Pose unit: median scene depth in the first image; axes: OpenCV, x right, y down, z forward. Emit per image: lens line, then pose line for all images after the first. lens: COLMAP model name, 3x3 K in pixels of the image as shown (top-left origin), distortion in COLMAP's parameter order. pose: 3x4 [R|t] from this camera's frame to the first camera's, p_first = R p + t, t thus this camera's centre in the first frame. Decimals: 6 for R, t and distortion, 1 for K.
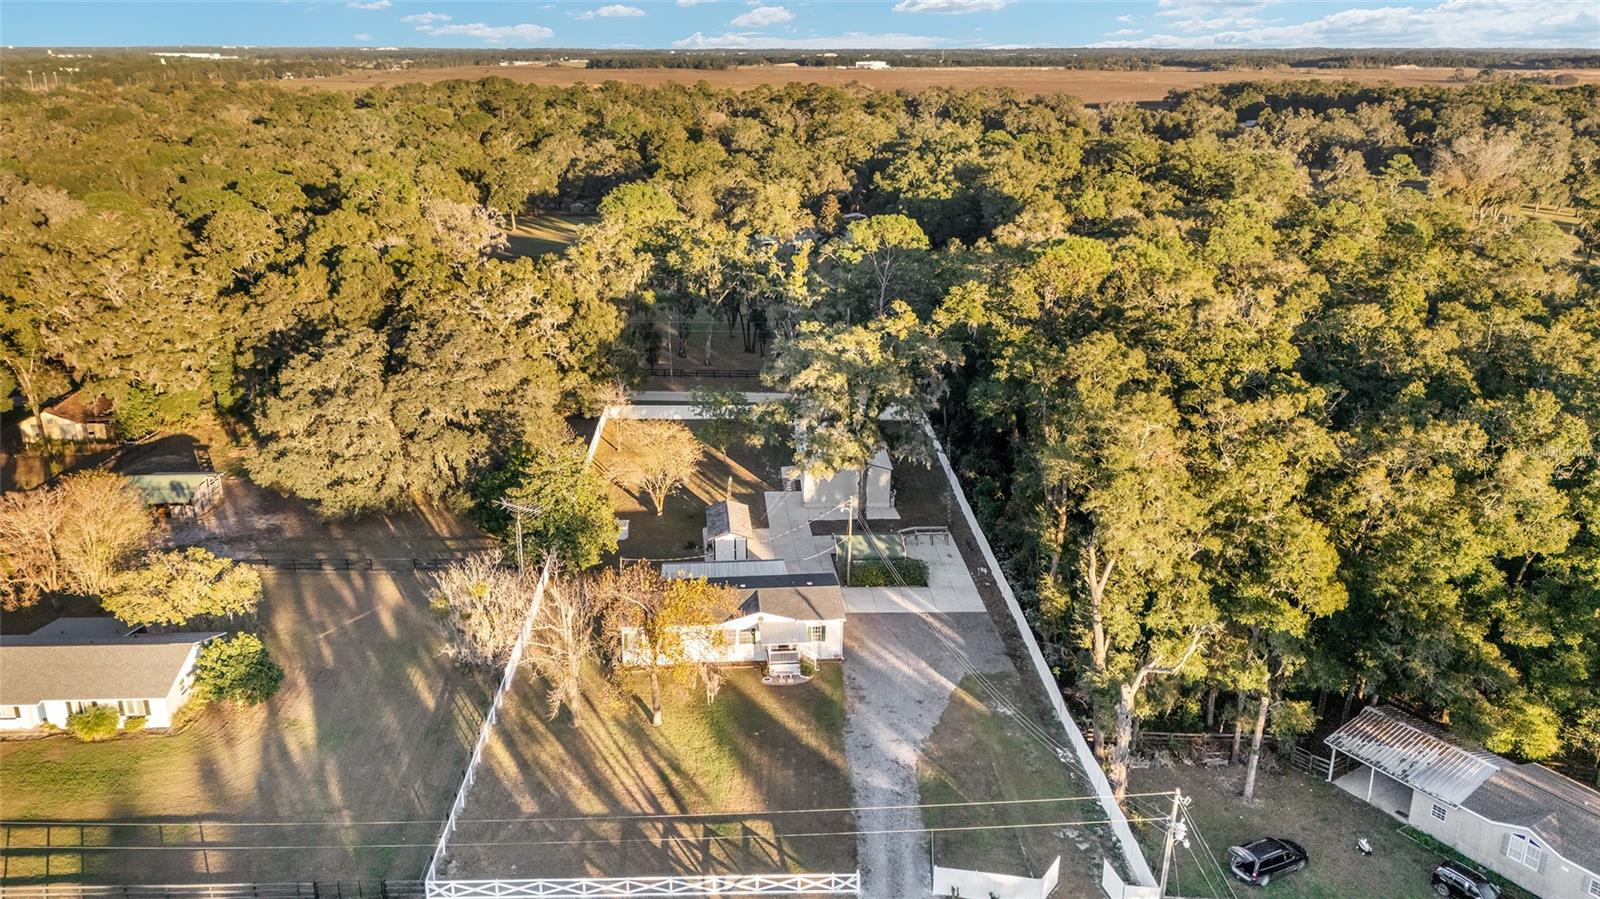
lens RADIAL K [[1209.7, 0, 800.0], [0, 1209.7, 449.5], [0, 0, 1]] dist [0.065996, 0.000710]
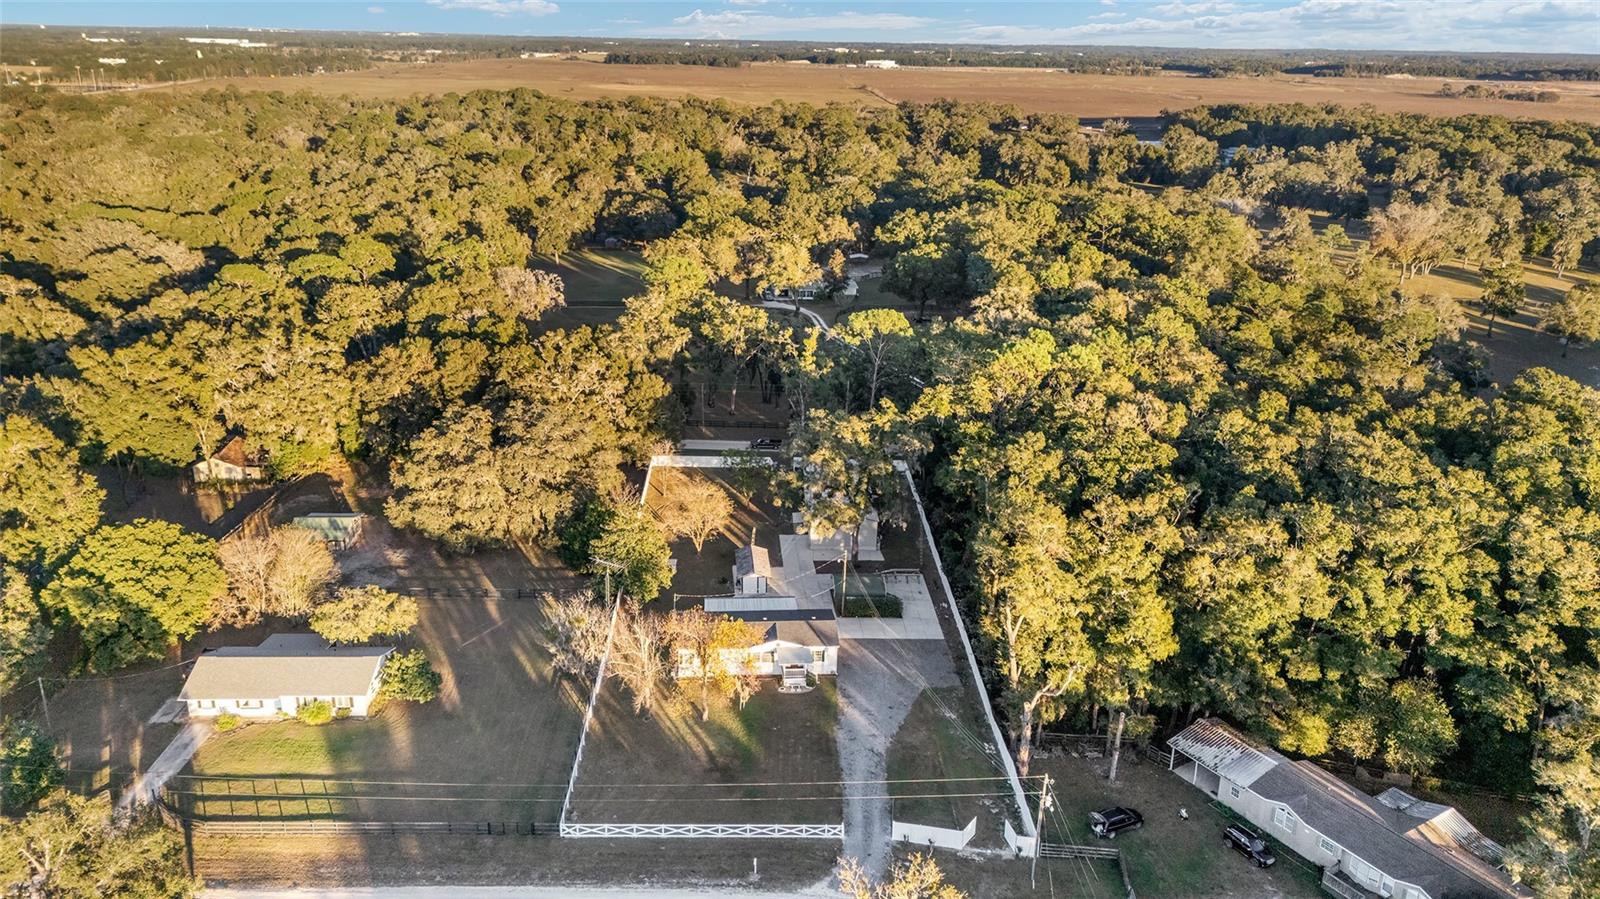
lens RADIAL K [[1187.1, 0, 800.0], [0, 1187.1, 449.5], [0, 0, 1]] dist [0.093874, -0.004351]
pose [[0.999828, 0.018252, -0.003367, -0.005578], [-0.018187, 0.999664, 0.018461, -0.088069], [0.003702, -0.018396, 0.999824, -0.290502]]
